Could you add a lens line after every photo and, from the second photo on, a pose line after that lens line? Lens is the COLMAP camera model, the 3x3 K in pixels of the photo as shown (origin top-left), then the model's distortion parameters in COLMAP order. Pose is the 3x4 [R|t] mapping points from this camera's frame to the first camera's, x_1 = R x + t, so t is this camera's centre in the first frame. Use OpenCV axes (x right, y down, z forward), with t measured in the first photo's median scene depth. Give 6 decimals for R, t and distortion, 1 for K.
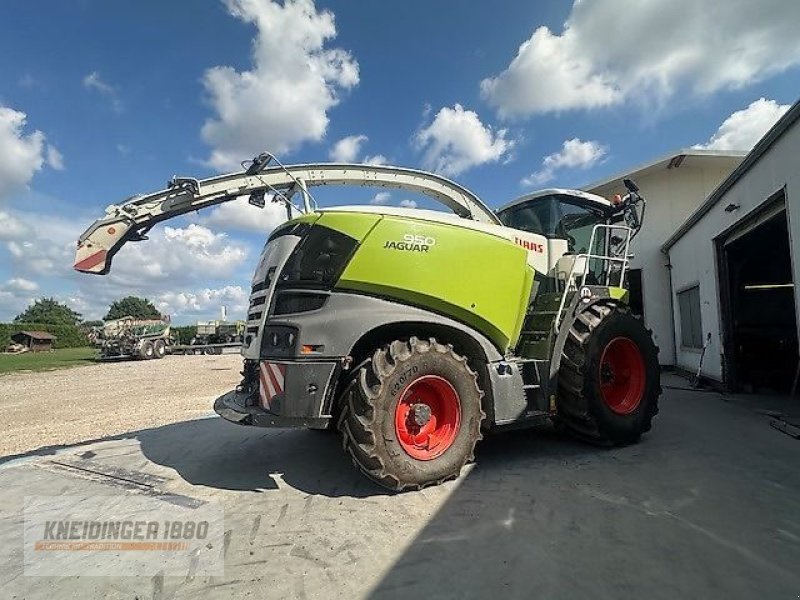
lens RADIAL K [[368.1, 0, 400.0], [0, 368.1, 300.0], [0, 0, 1]] dist [-0.000912, -0.000252]
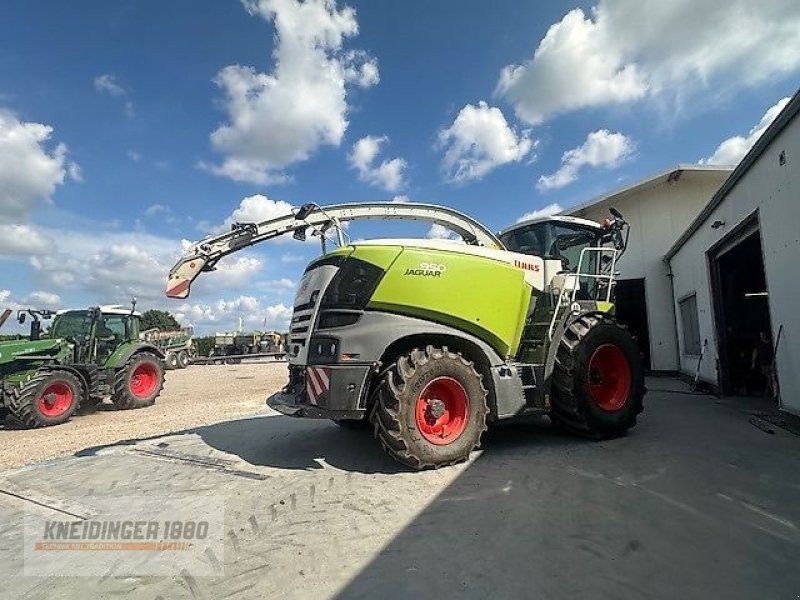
lens RADIAL K [[368.1, 0, 400.0], [0, 368.1, 300.0], [0, 0, 1]] dist [-0.000912, -0.000252]
pose [[0.999451, -0.012822, -0.030554, -0.021618], [0.012103, 0.999649, -0.023579, -0.024869], [0.030846, 0.023196, 0.999255, -0.232349]]
